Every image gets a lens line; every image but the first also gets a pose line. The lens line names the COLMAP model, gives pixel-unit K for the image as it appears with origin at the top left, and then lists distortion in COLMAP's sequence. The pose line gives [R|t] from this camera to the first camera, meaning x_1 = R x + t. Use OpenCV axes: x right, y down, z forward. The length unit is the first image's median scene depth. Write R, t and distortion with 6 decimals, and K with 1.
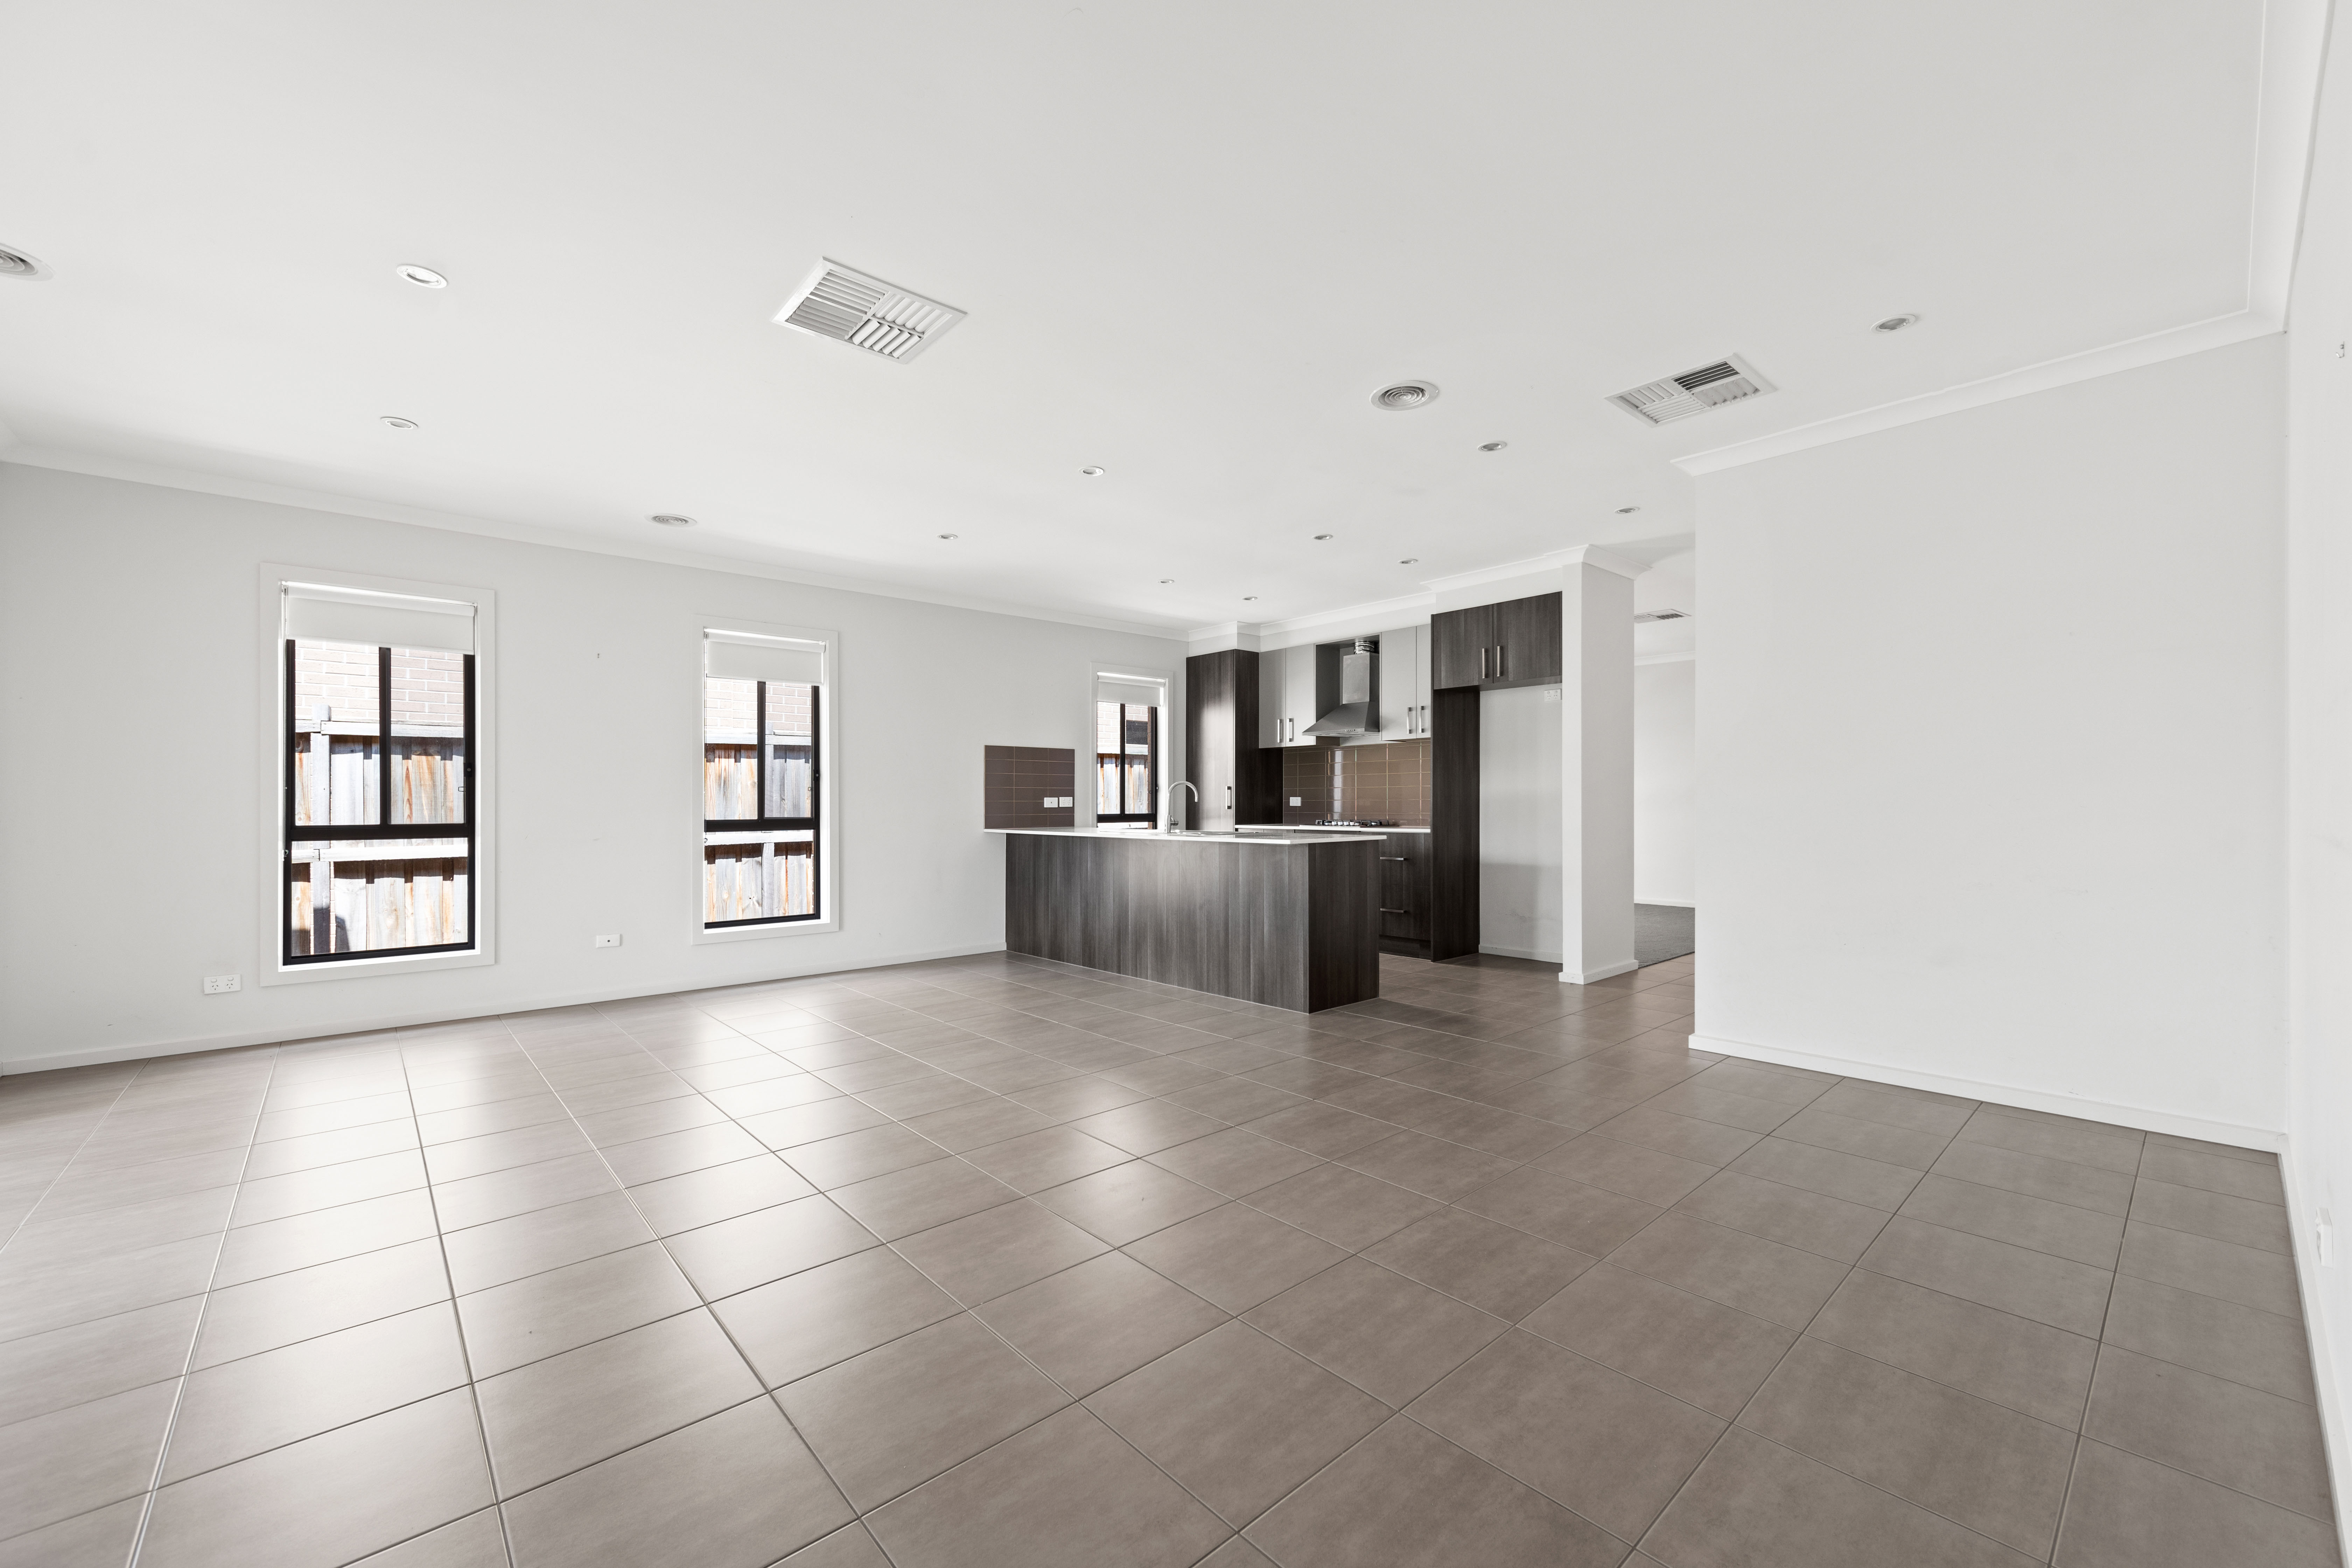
lens RADIAL K [[923.7, 0, 1177.6], [0, 923.7, 790.5], [0, 0, 1]] dist [0.002305, 0.000245]
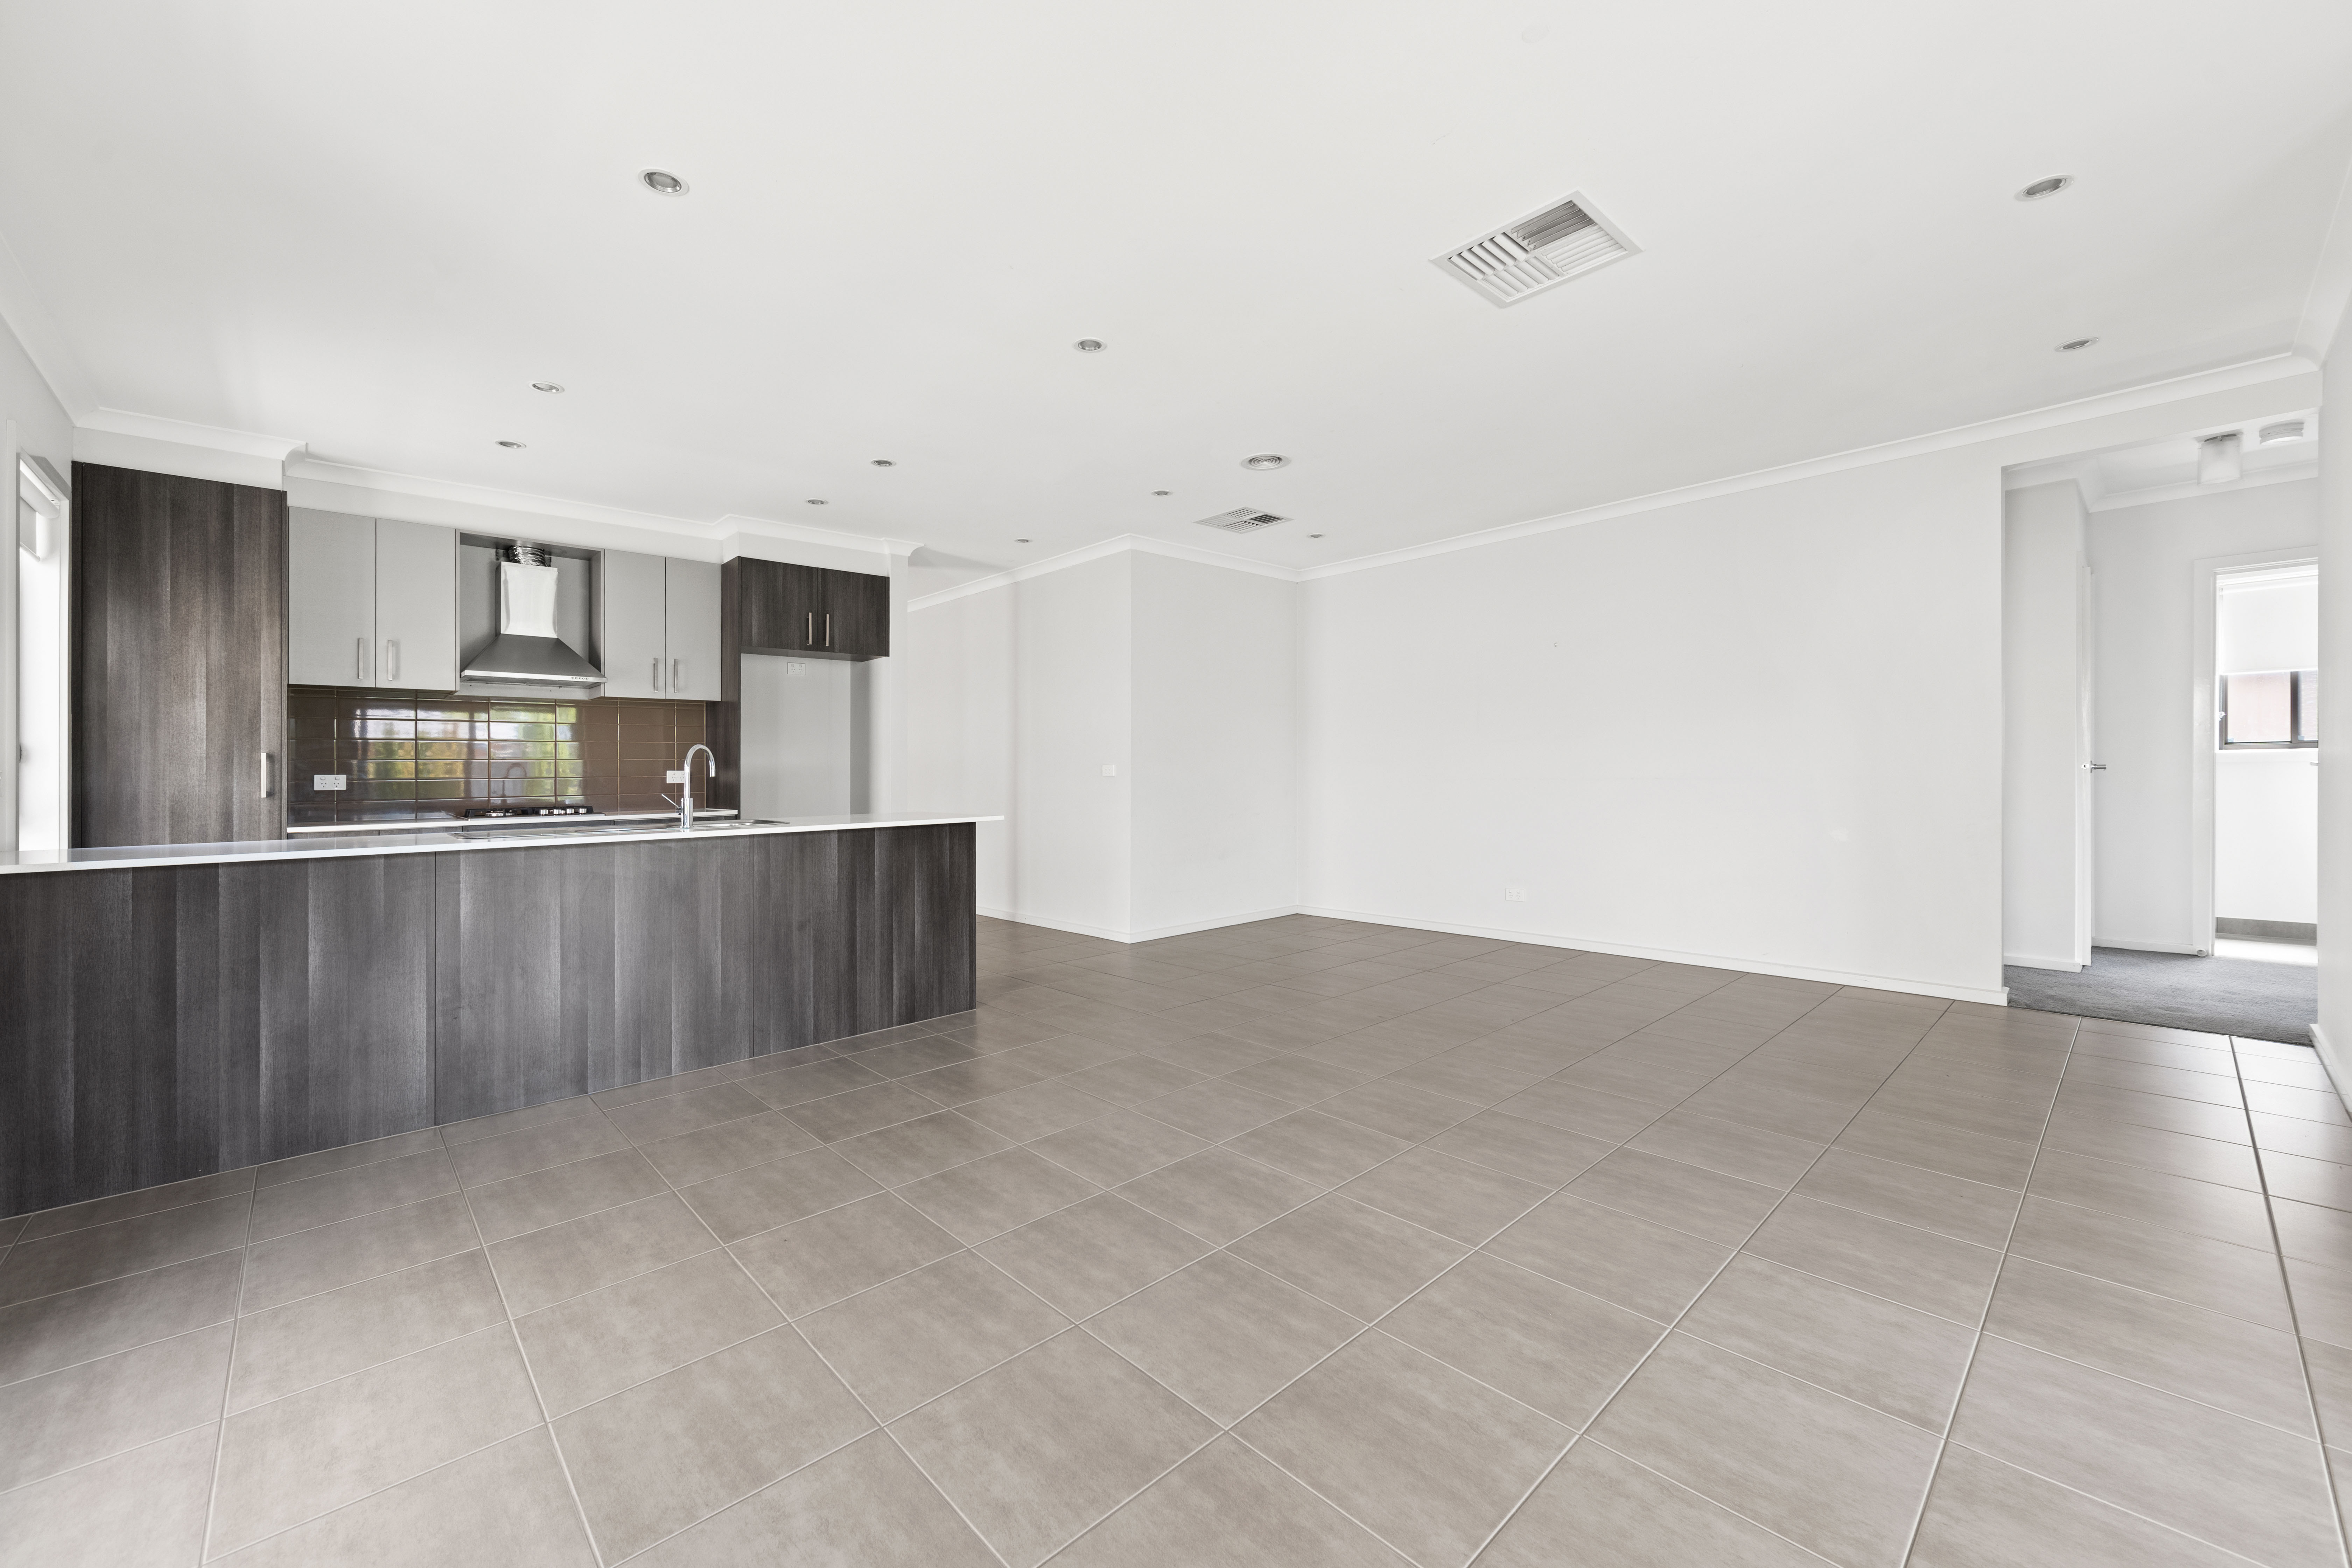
lens RADIAL K [[923.7, 0, 1167.9], [0, 923.7, 756.1], [0, 0, 1]] dist [0.002305, 0.000245]
pose [[-0.012806, 0.019219, 0.999733, -0.586334], [0.001197, 0.999815, -0.019205, 0.009707], [-0.999917, 0.000951, -0.012827, 0.630597]]
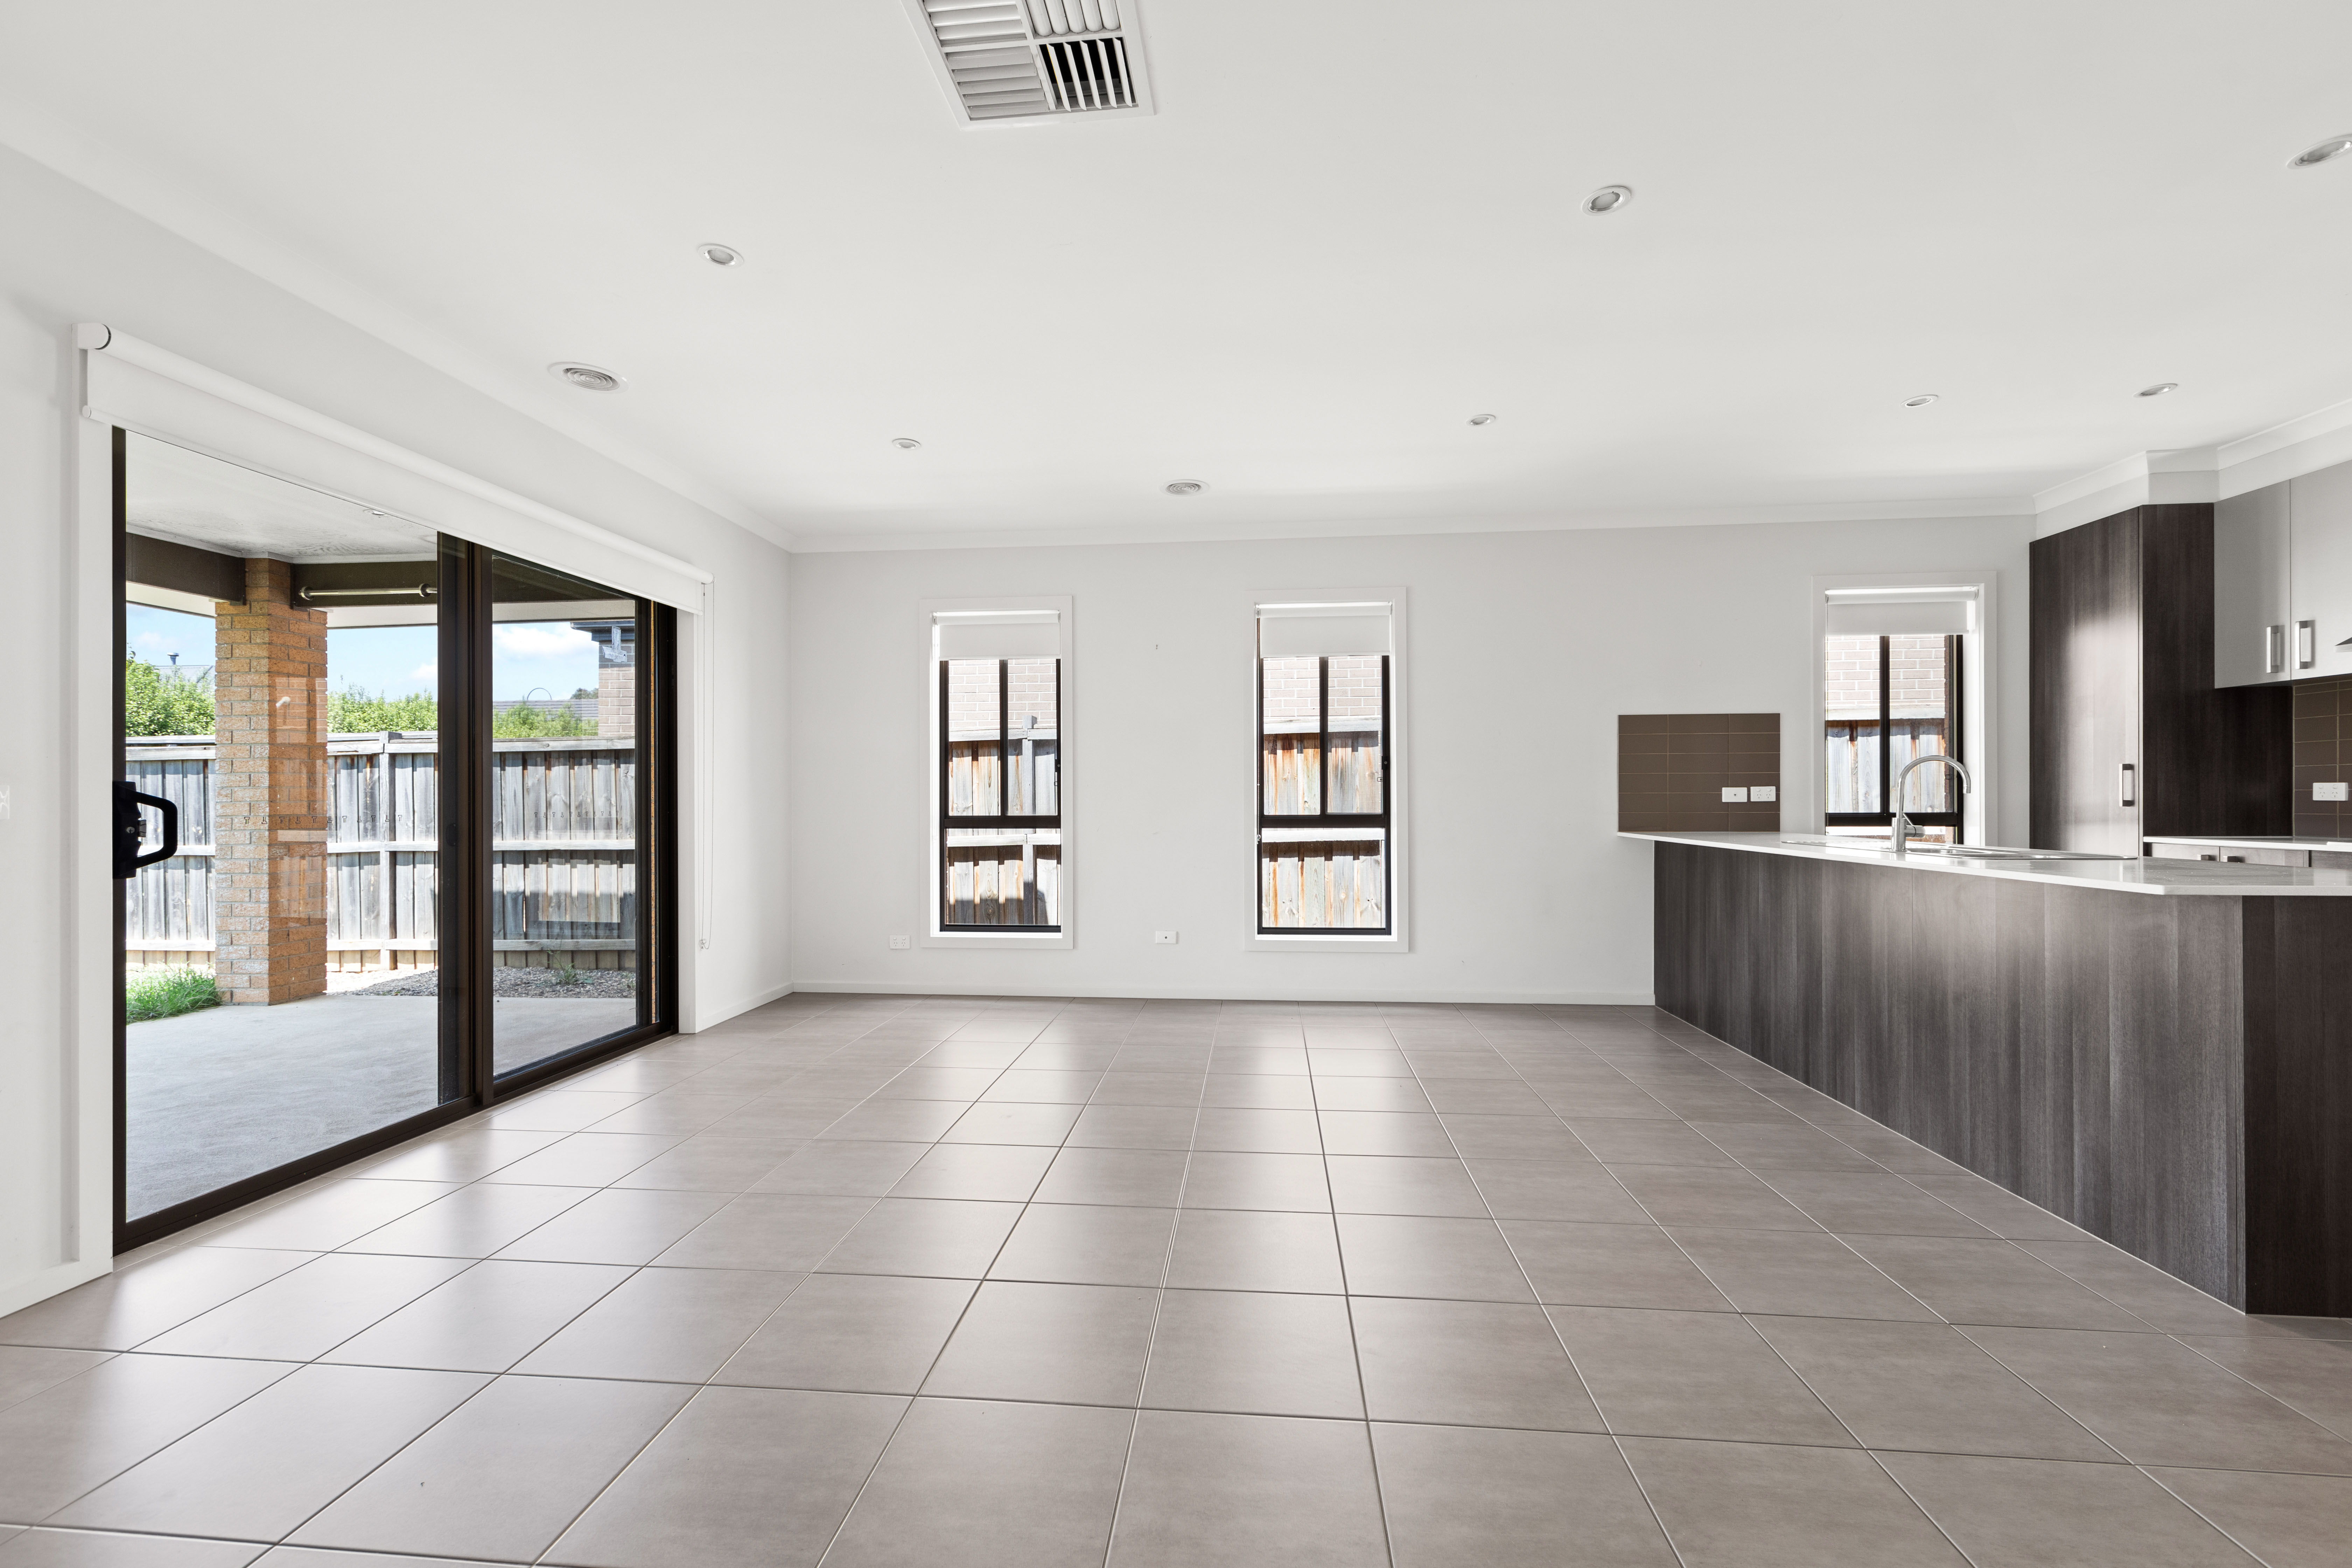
lens RADIAL K [[923.7, 0, 1186.3], [0, 923.7, 791.8], [0, 0, 1]] dist [0.002305, 0.000245]
pose [[0.683683, -0.005116, -0.729761, 0.093150], [0.010702, 0.999938, 0.003017, 0.004964], [0.729700, -0.009873, 0.683696, 0.293616]]
